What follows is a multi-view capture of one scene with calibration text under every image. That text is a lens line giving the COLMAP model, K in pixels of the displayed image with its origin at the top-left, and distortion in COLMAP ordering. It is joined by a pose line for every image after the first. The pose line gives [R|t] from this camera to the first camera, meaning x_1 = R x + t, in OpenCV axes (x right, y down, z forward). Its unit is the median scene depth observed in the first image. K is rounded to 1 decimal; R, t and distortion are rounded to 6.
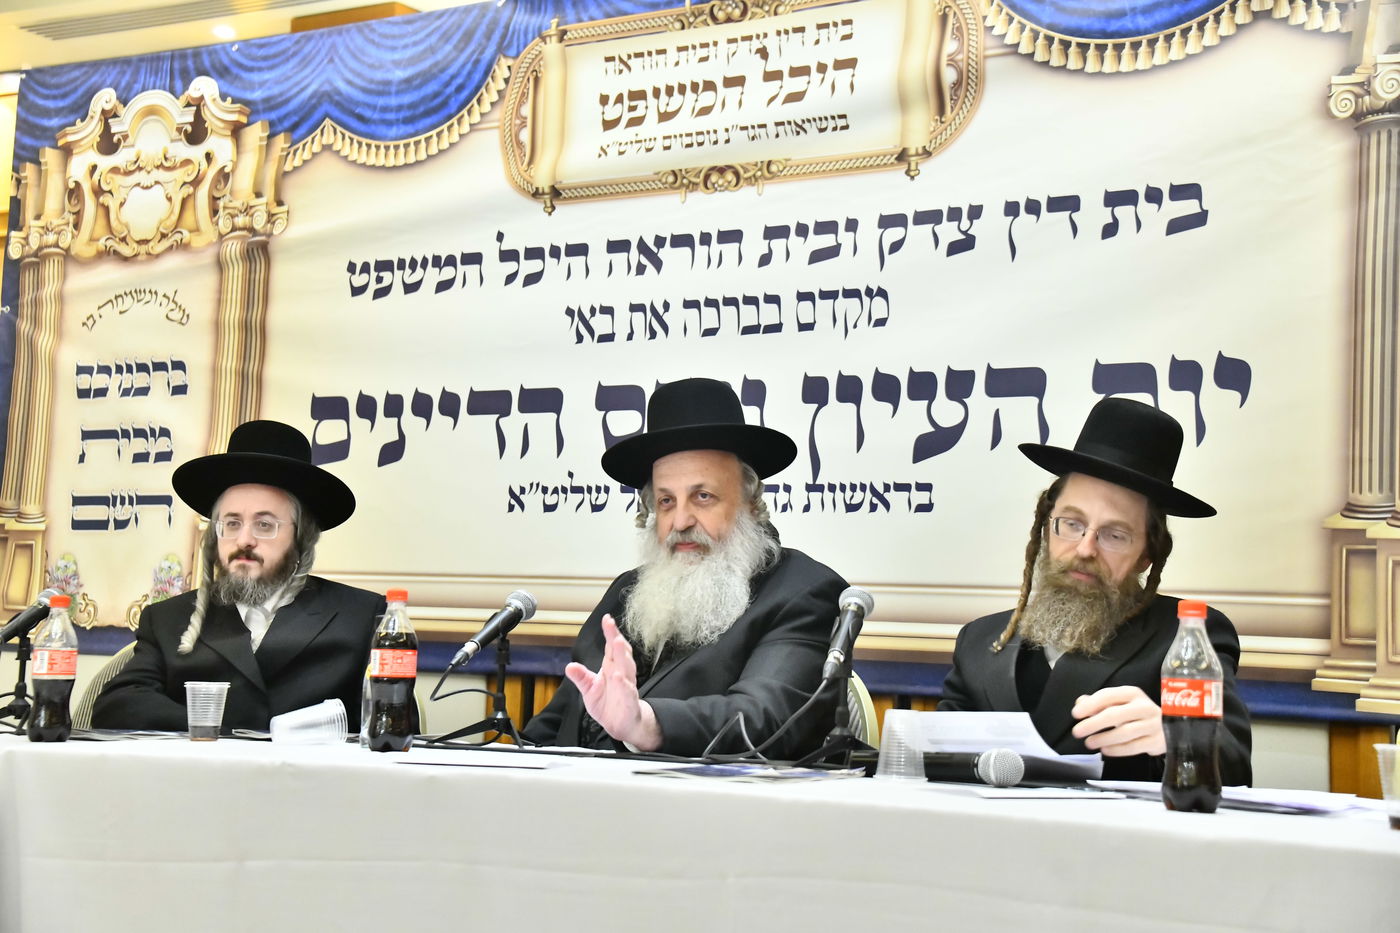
lens RADIAL K [[2260.4, 0, 694.3], [0, 2260.4, 457.1], [0, 0, 1]] dist [0.337917, 0.000000]
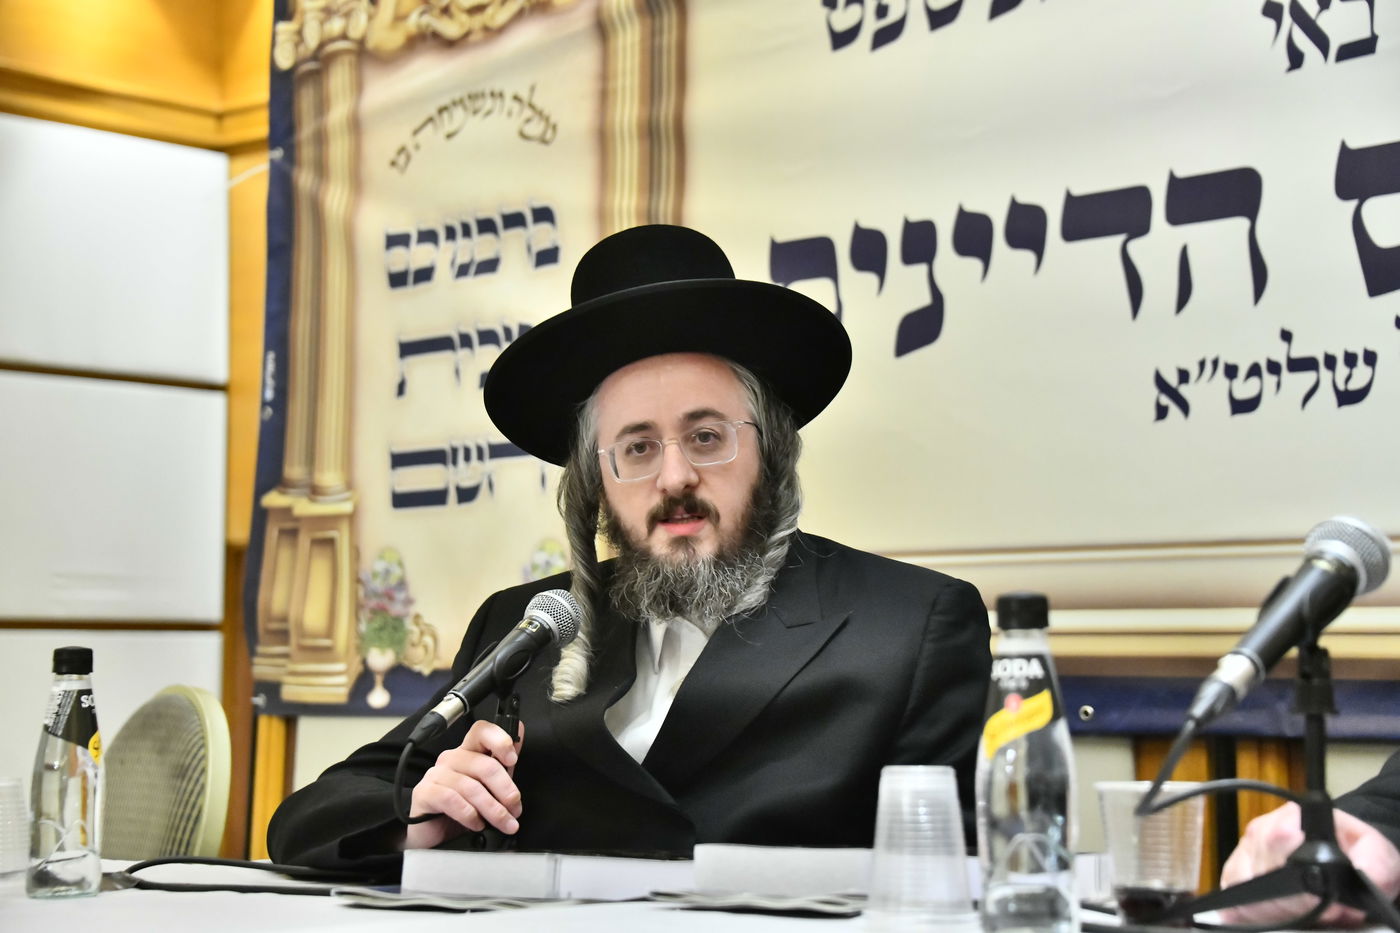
lens RADIAL K [[2933.2, 0, 693.9], [0, 2933.2, 468.9], [0, 0, 1]] dist [0.479028, 0.000000]
pose [[0.981222, -0.051323, -0.185928, -0.056300], [0.052480, 0.998621, 0.001299, 0.026806], [0.185605, -0.011032, 0.982563, 0.297784]]
